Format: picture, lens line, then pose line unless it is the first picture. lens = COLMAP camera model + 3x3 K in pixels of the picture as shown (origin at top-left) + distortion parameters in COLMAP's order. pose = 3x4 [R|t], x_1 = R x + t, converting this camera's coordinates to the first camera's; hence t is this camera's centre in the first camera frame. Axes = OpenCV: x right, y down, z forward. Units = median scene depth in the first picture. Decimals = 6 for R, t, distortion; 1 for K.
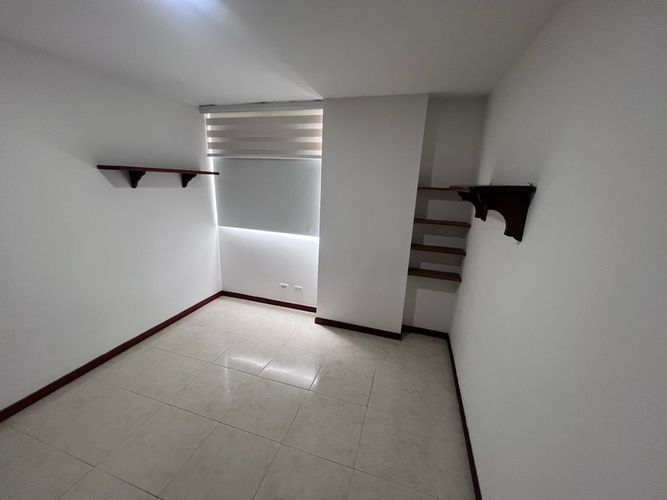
lens RADIAL K [[267.0, 0, 332.4], [0, 267.0, 251.2], [0, 0, 1]] dist [0.001437, -0.000400]
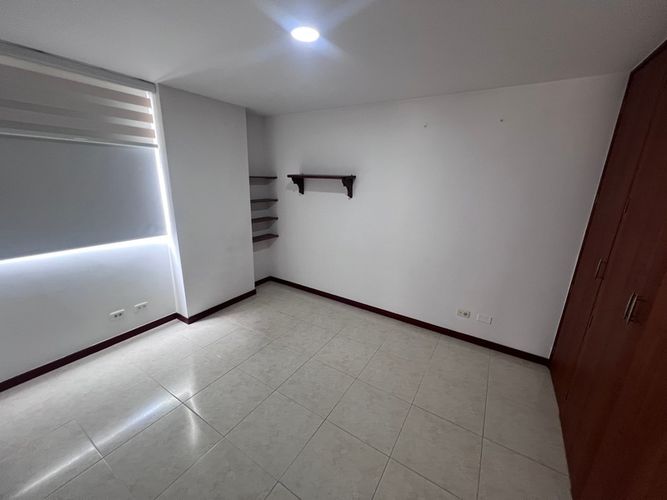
lens RADIAL K [[267.0, 0, 329.4], [0, 267.0, 252.3], [0, 0, 1]] dist [0.001437, -0.000400]
pose [[0.265170, -0.300529, 0.916170, -0.793779], [0.226073, 0.943076, 0.243922, -0.099782], [-0.937324, 0.142440, 0.318017, 0.210828]]
